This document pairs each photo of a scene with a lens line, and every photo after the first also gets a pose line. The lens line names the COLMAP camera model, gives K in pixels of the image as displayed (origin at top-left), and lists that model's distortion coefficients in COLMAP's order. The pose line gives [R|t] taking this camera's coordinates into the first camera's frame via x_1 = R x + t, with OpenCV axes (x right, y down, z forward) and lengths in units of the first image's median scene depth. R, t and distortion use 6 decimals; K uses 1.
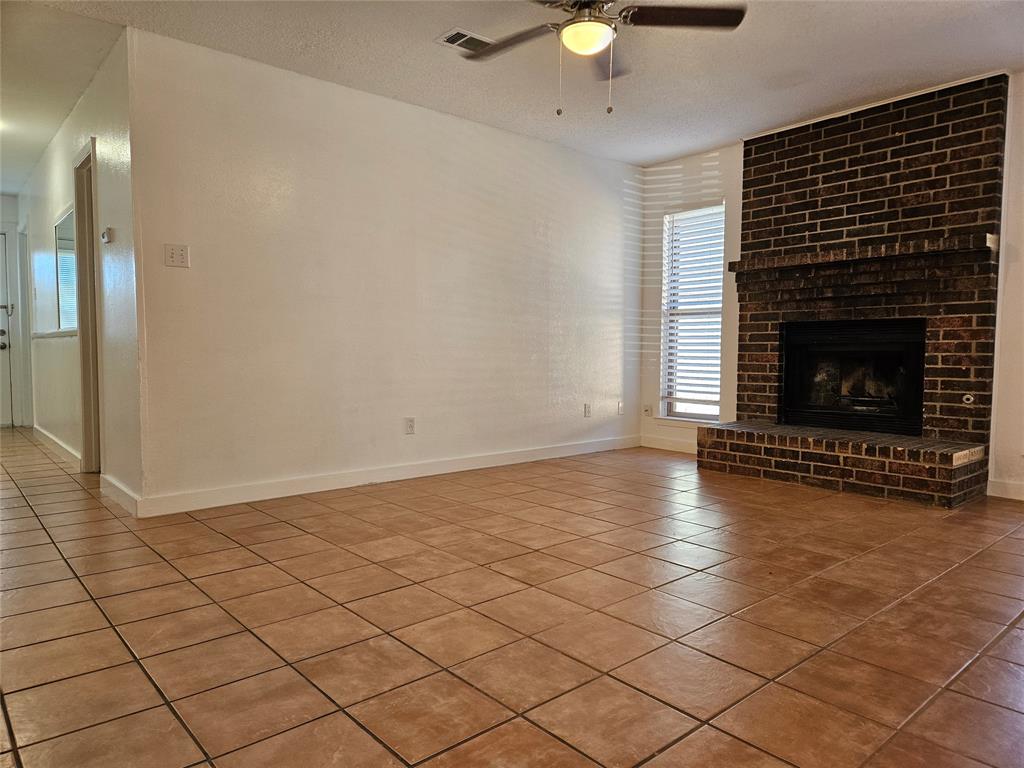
lens RADIAL K [[683.3, 0, 506.5], [0, 683.3, 387.3], [0, 0, 1]] dist [0.066834, -0.036740]
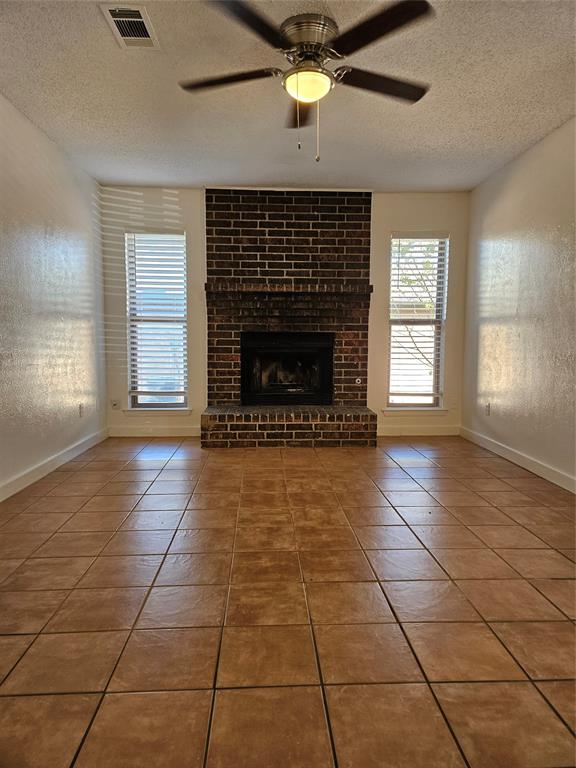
lens RADIAL K [[512.5, 0, 294.2], [0, 512.5, 381.3], [0, 0, 1]] dist [0.066834, -0.036740]
pose [[0.606960, -0.065516, 0.792027, -0.381959], [0.040504, 0.997851, 0.051501, -0.047858], [-0.793700, 0.000821, 0.608309, 0.324150]]
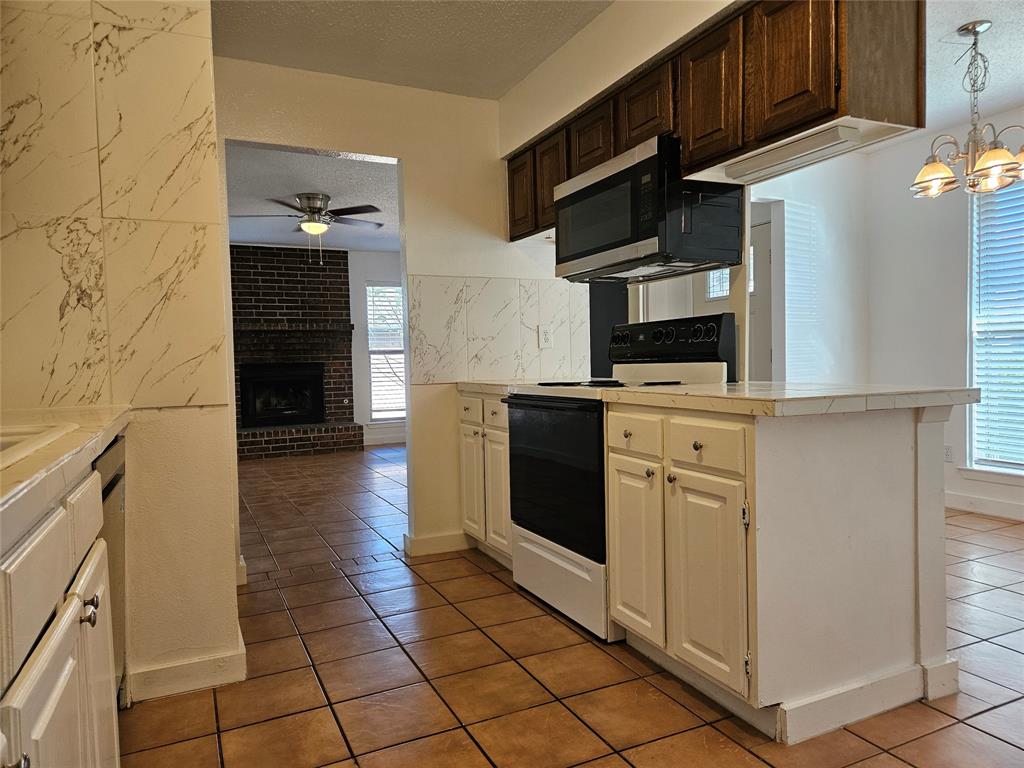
lens RADIAL K [[683.3, 0, 513.9], [0, 683.3, 389.2], [0, 0, 1]] dist [0.066834, -0.036740]
pose [[0.258461, -0.049818, 0.964736, -1.057876], [0.080621, 0.996298, 0.029848, -0.035557], [-0.962652, 0.070064, 0.261521, -0.017814]]
